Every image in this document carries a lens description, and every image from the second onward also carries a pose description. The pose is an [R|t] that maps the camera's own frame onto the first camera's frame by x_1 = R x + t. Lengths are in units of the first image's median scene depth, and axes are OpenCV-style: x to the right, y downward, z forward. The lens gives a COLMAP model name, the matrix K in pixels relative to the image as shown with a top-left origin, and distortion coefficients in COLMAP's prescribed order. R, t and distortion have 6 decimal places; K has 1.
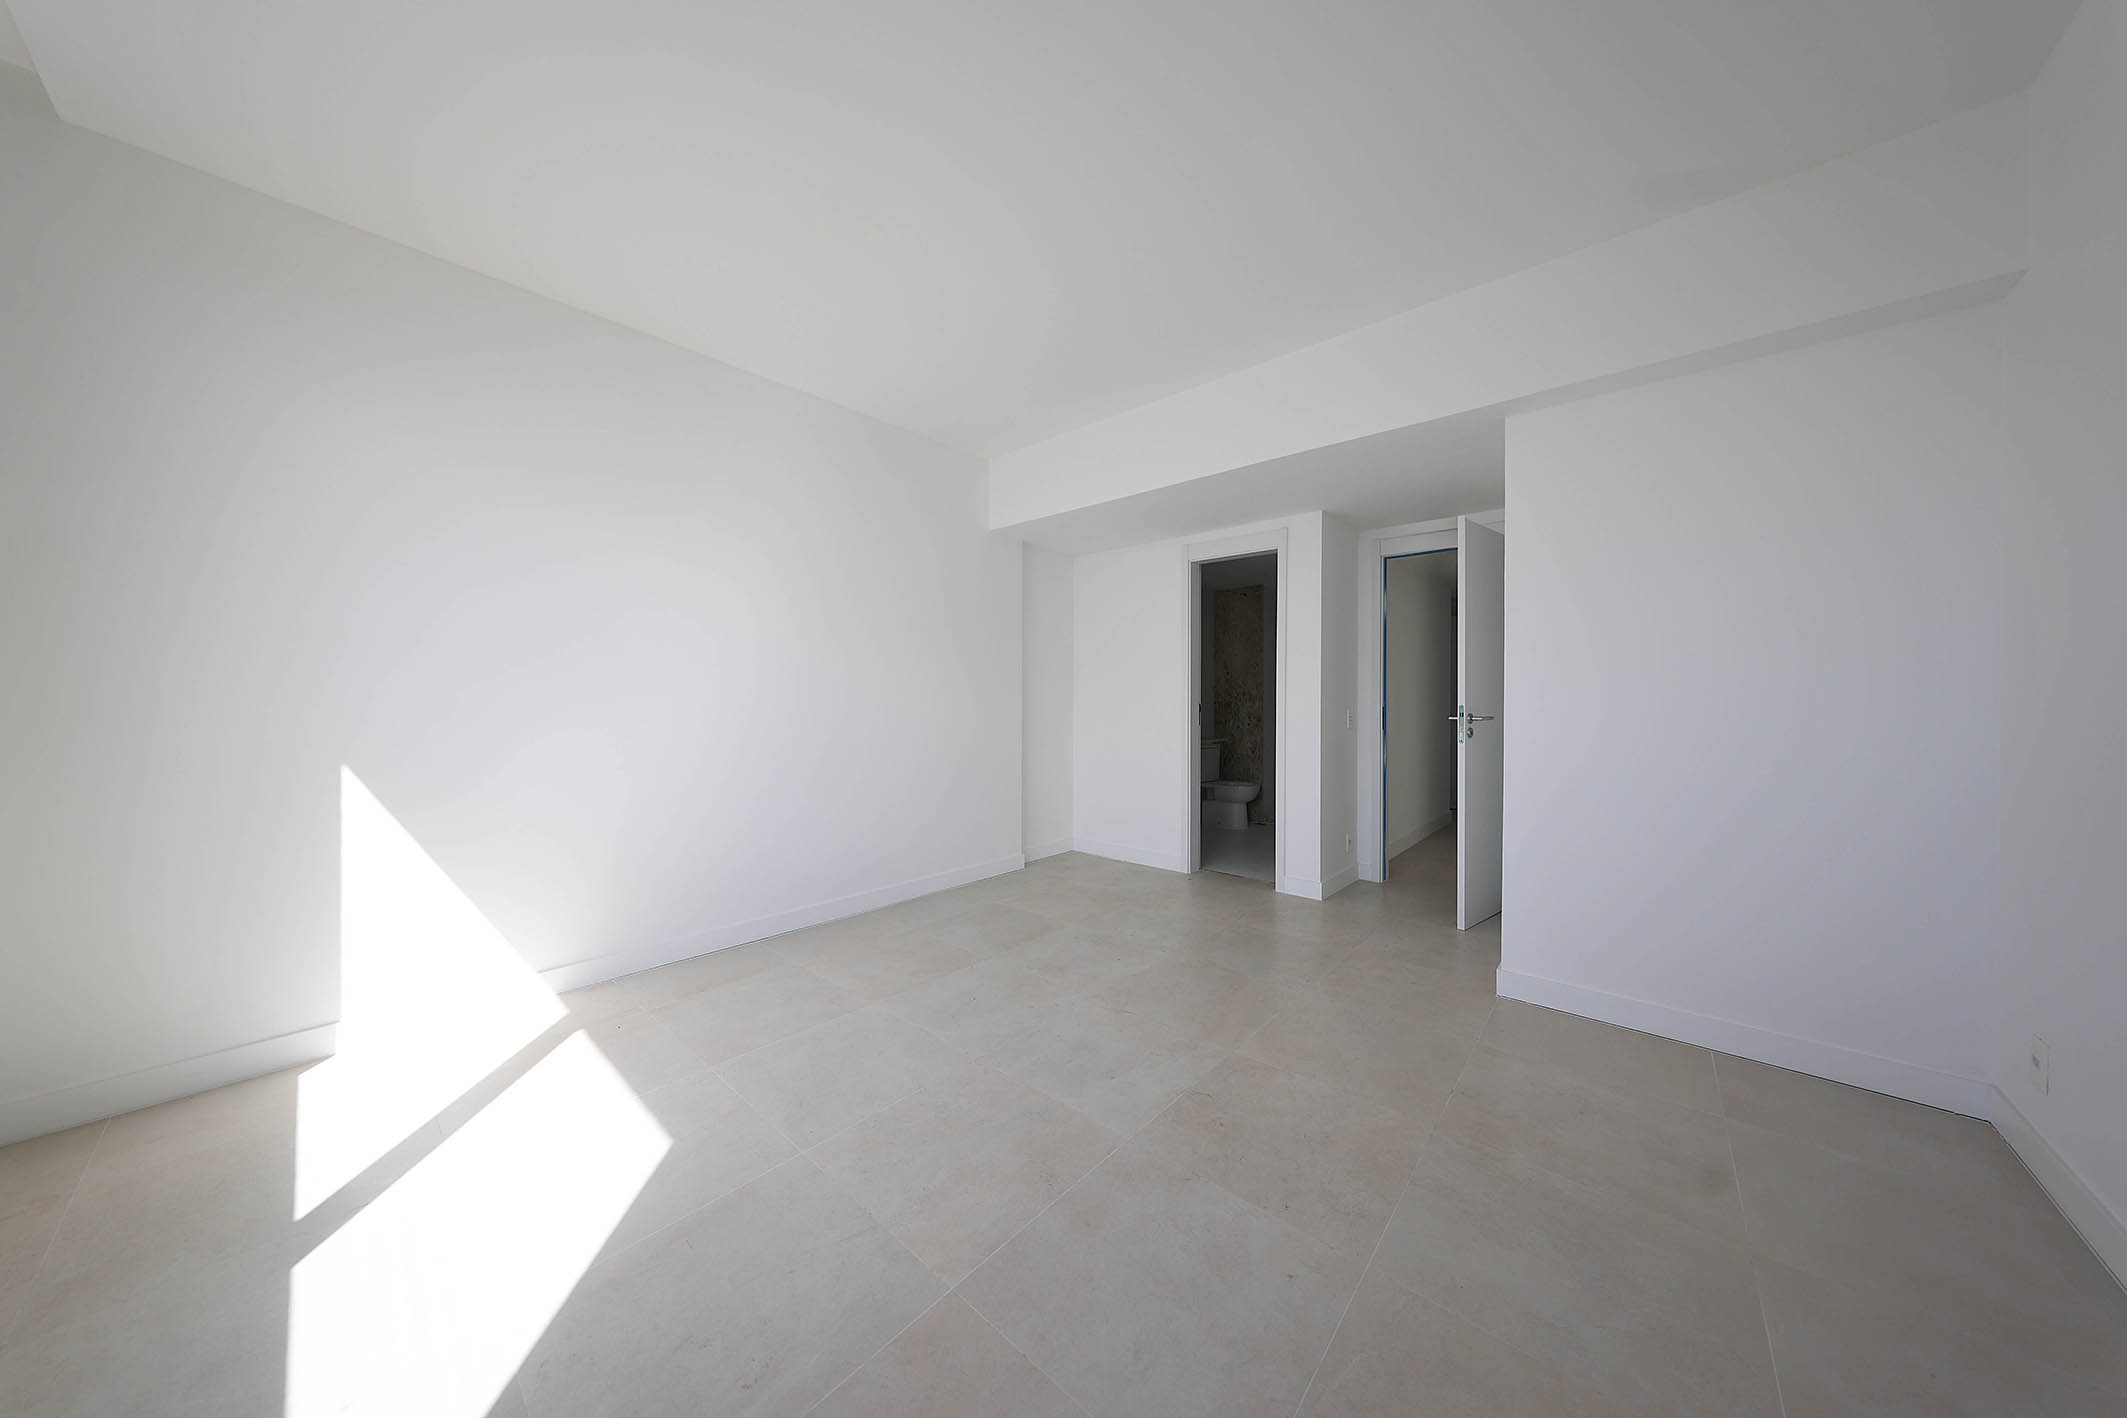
lens RADIAL K [[663.5, 0, 1059.3], [0, 663.5, 703.0], [0, 0, 1]] dist [-0.000203, -0.000134]
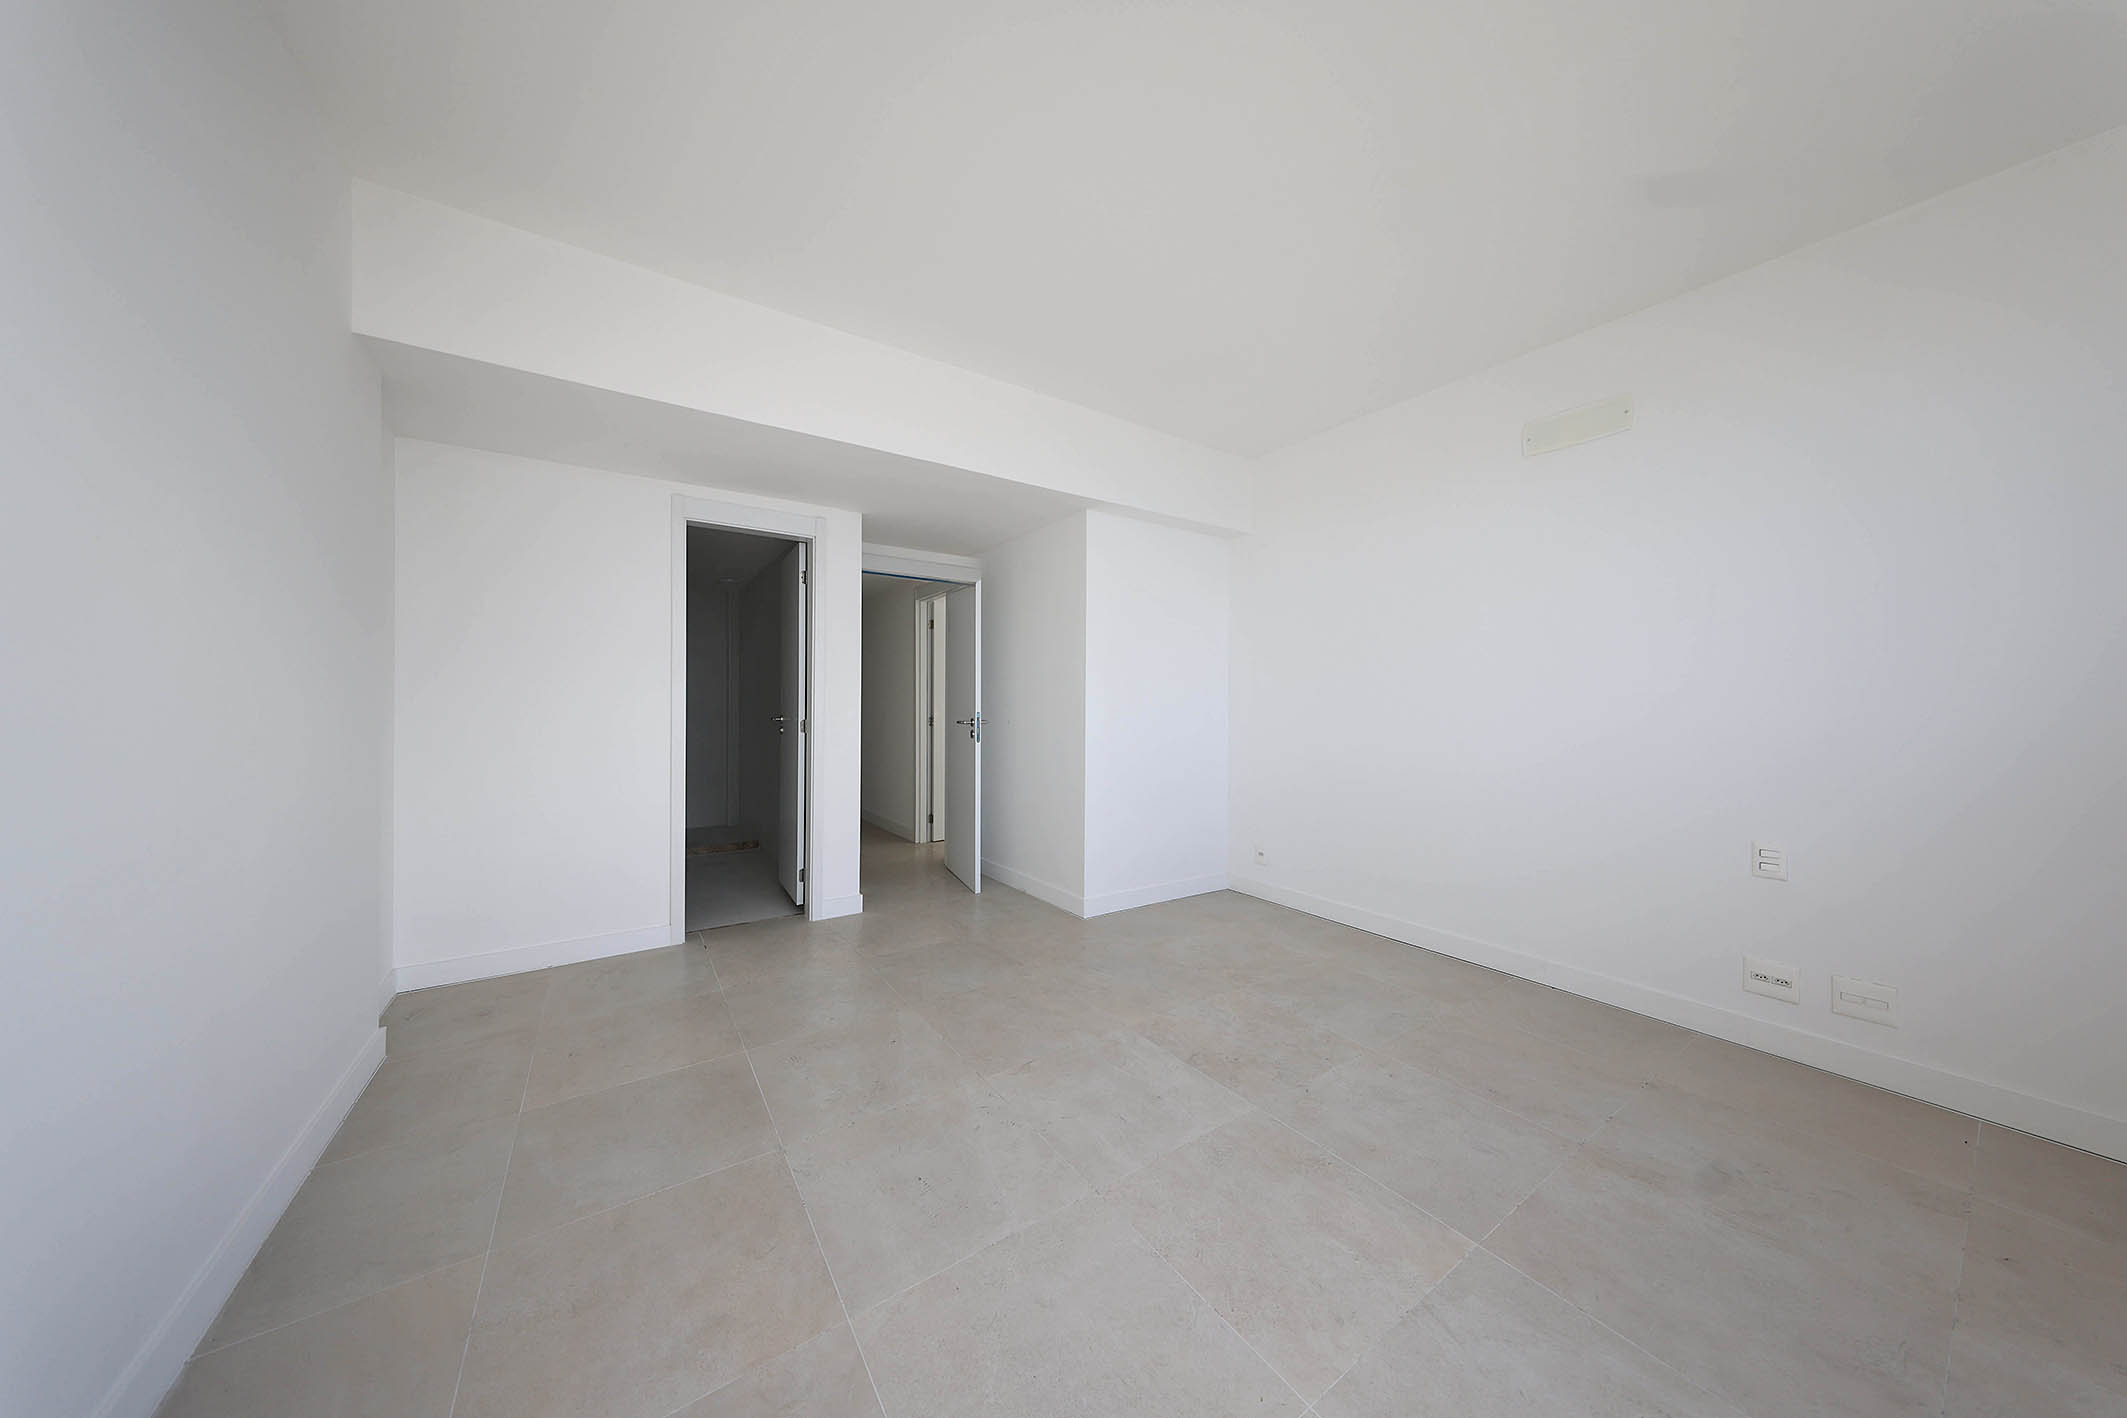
lens RADIAL K [[663.5, 0, 1059.3], [0, 663.5, 703.0], [0, 0, 1]] dist [-0.000203, -0.000134]
pose [[0.234541, 0.001659, 0.972105, -0.476570], [-0.000301, 0.999999, -0.001634, -0.009100], [-0.972106, 0.000091, 0.234541, 0.477844]]
